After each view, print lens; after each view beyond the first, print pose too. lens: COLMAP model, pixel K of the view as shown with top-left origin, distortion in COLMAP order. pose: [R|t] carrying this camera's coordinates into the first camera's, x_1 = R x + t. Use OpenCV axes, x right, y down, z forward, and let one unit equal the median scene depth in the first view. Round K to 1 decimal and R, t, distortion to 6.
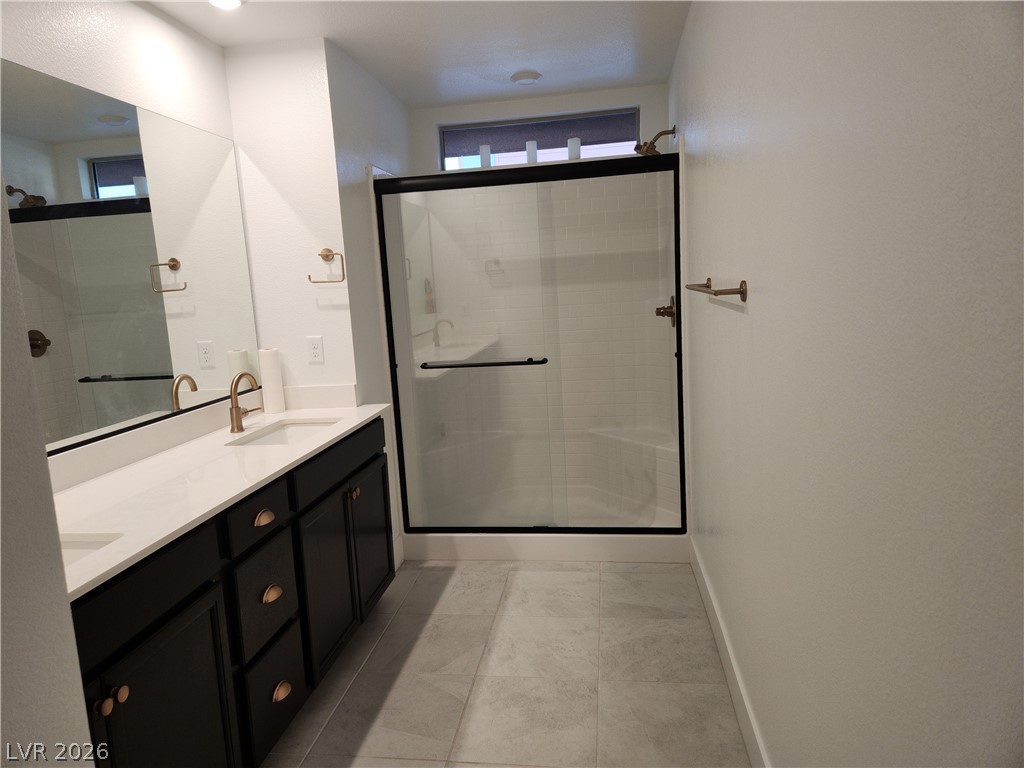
lens RADIAL K [[688.5, 0, 515.0], [0, 688.5, 384.4], [0, 0, 1]] dist [0.055779, -0.039838]
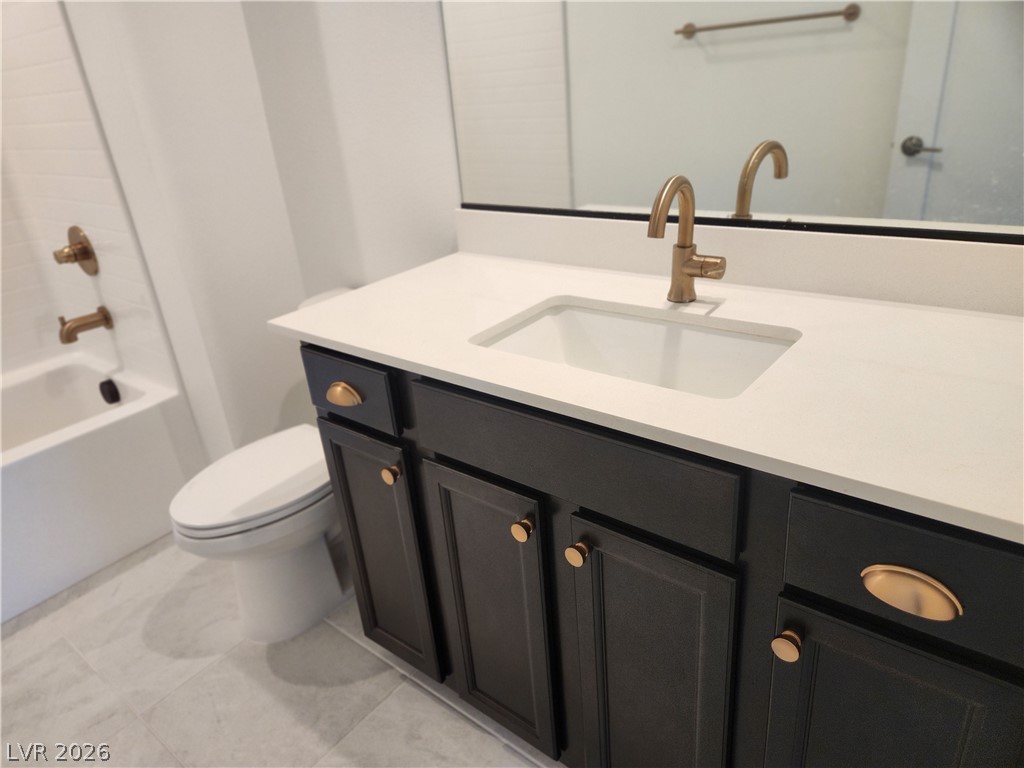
lens RADIAL K [[688.5, 0, 507.9], [0, 688.5, 367.2], [0, 0, 1]] dist [0.055779, -0.039838]
pose [[-0.511417, 0.432325, -0.742662, 0.013328], [-0.017893, 0.858687, 0.512188, -0.110007], [0.859146, 0.275231, -0.431412, 0.987691]]
